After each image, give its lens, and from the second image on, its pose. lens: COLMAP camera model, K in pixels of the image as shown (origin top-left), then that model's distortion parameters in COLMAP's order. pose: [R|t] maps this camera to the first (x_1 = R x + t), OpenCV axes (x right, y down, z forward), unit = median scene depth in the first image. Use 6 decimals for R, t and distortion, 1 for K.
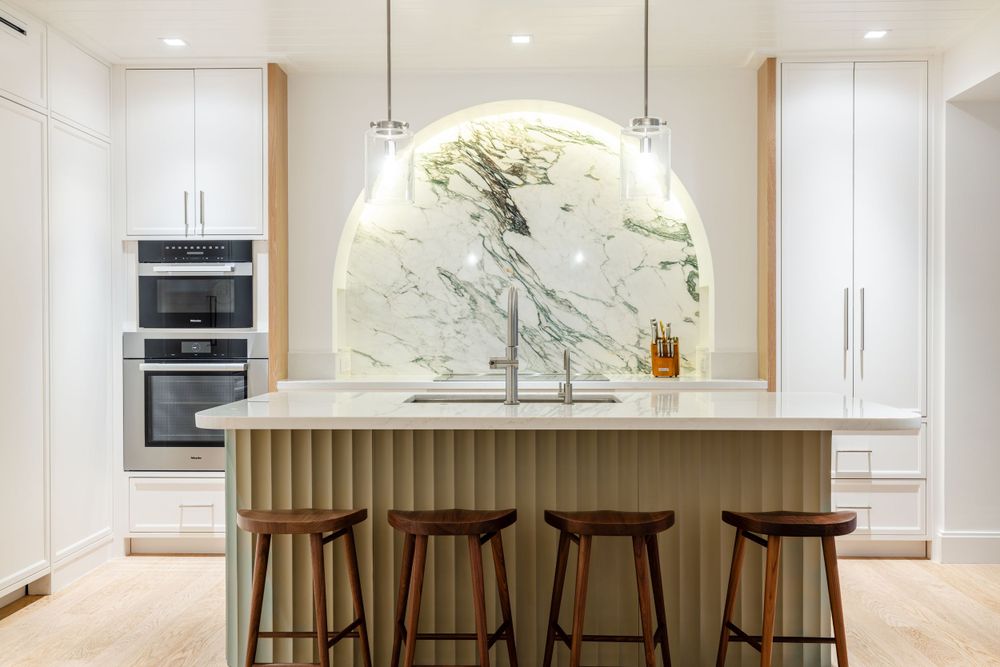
lens RADIAL K [[979.4, 0, 495.3], [0, 979.4, 340.4], [0, 0, 1]] dist [0.007454, 0.000000]
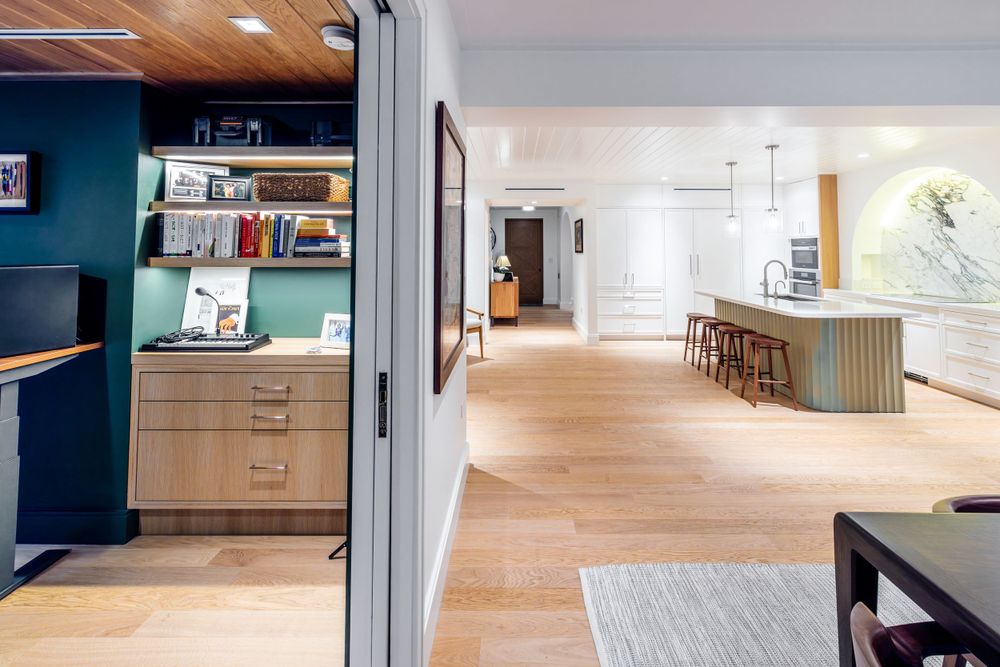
lens RADIAL K [[456.2, 0, 499.5], [0, 456.2, 233.2], [0, 0, 1]] dist [0.005004, 0.000621]
pose [[-0.008795, -0.037014, -0.999276, 0.971763], [-0.018333, 0.999153, -0.036848, -0.045317], [0.999793, 0.017996, -0.009466, 0.088320]]
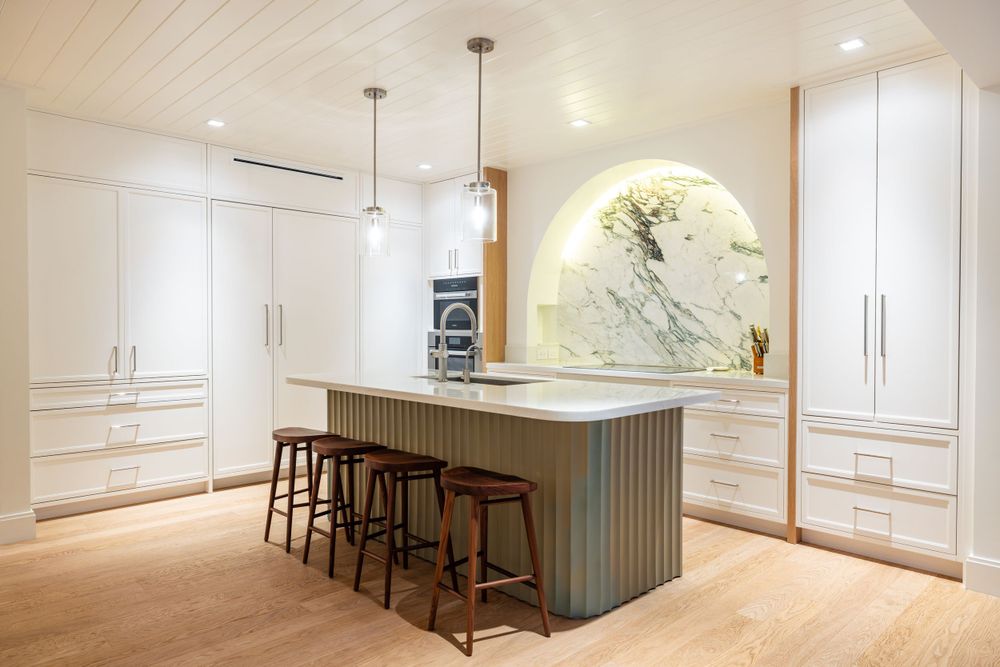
lens RADIAL K [[664.7, 0, 494.9], [0, 664.7, 342.3], [0, 0, 1]] dist [0.003992, 0.001391]
pose [[0.702845, 0.020909, -0.711035, 0.514922], [-0.015722, 0.999780, 0.013859, -0.006854], [0.711169, 0.001438, 0.703020, 0.210823]]
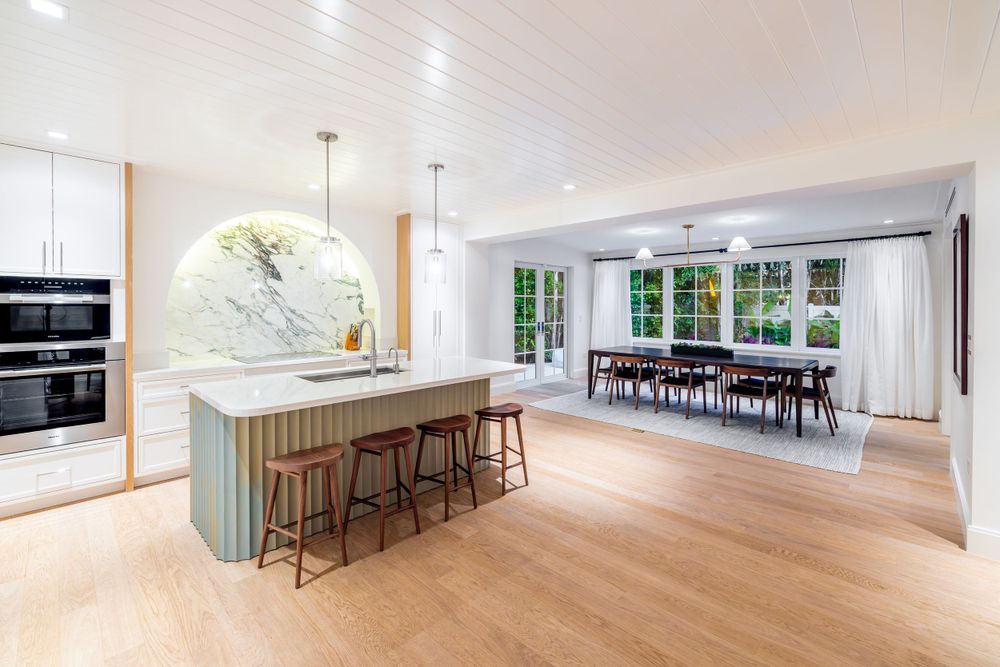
lens RADIAL K [[437.8, 0, 511.9], [0, 437.8, 308.3], [0, 0, 1]] dist [0.001058, 0.000499]
pose [[0.661941, -0.001250, 0.749555, -0.307170], [0.009286, 0.999936, -0.006533, -0.044239], [-0.749498, 0.011285, 0.661910, 0.103426]]
